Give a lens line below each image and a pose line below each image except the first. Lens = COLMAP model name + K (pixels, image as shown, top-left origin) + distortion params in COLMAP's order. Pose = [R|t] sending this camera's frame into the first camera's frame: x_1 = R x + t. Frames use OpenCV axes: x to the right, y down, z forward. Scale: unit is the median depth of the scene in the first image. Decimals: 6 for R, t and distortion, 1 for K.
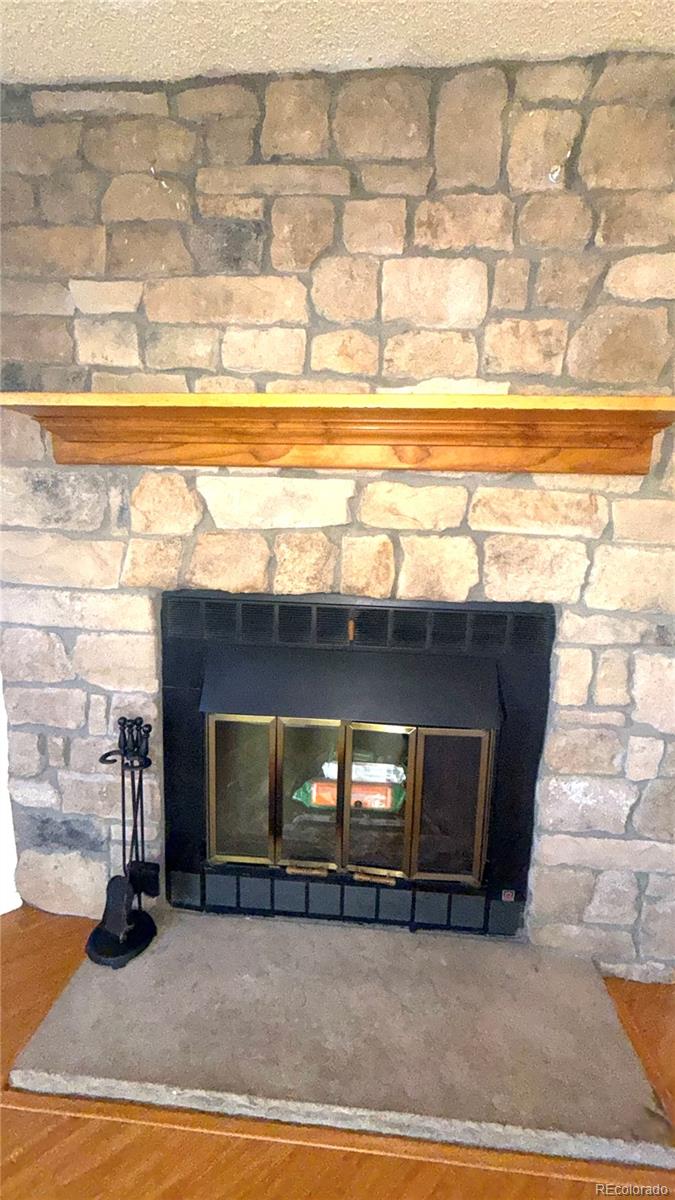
lens RADIAL K [[474.5, 0, 337.5], [0, 474.5, 600.0], [0, 0, 1]] dist [0.000113, 0.000305]
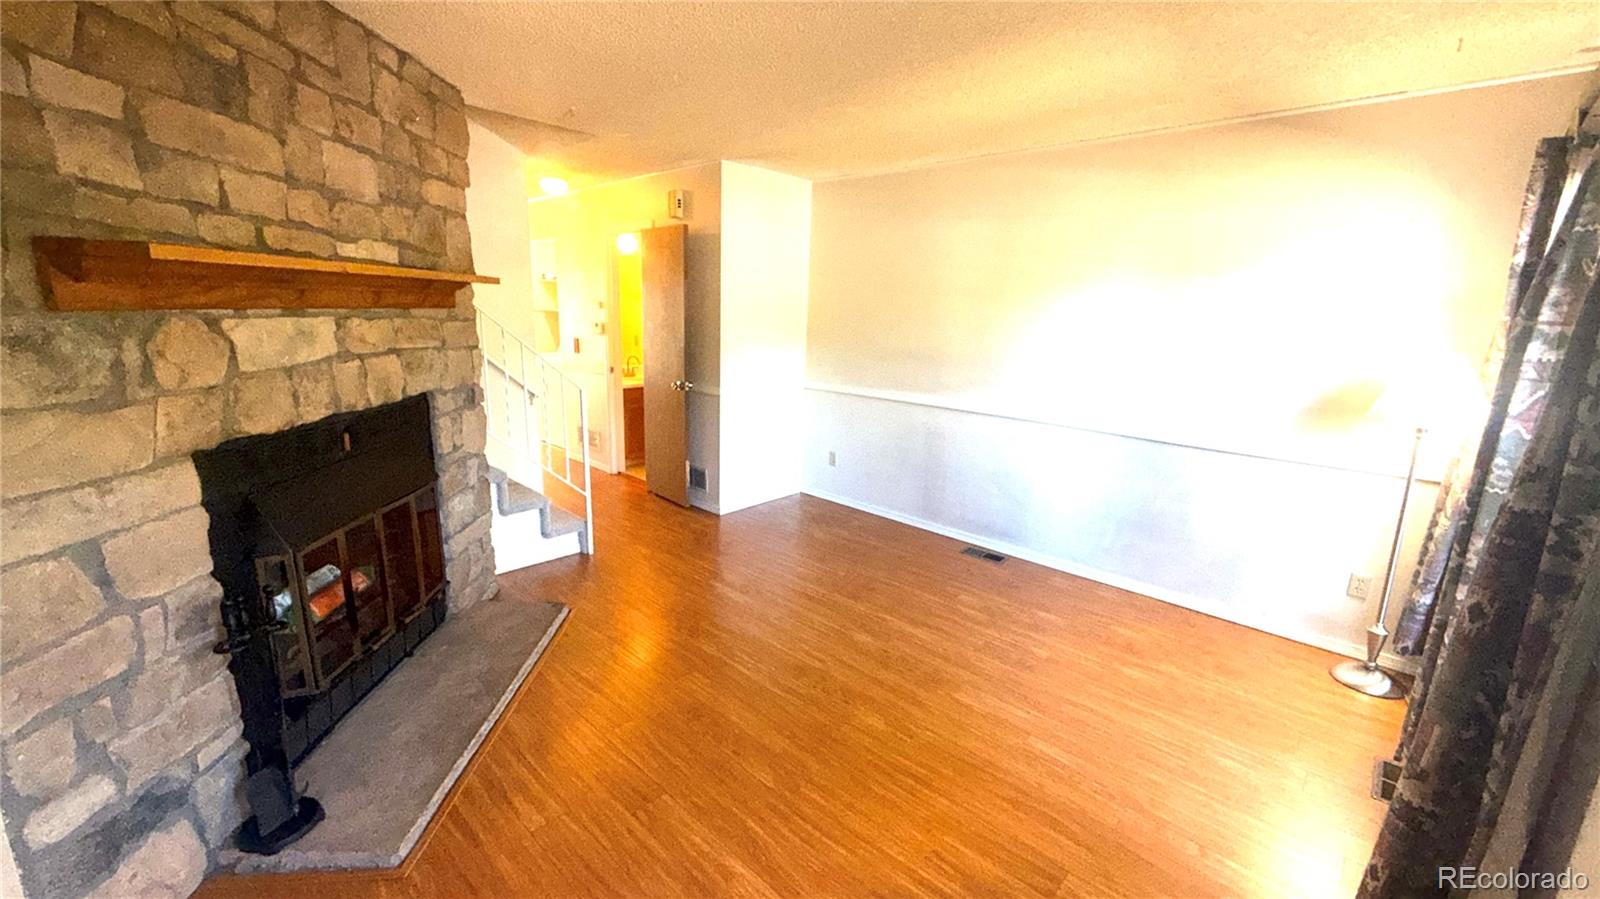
lens RADIAL K [[632.6, 0, 802.9], [0, 632.6, 447.8], [0, 0, 1]] dist [0.000113, 0.000305]
pose [[-0.124527, -0.248371, 0.960627, -1.713534], [0.099512, 0.960156, 0.261148, -0.232108], [-0.987213, 0.128114, -0.094849, 0.023258]]
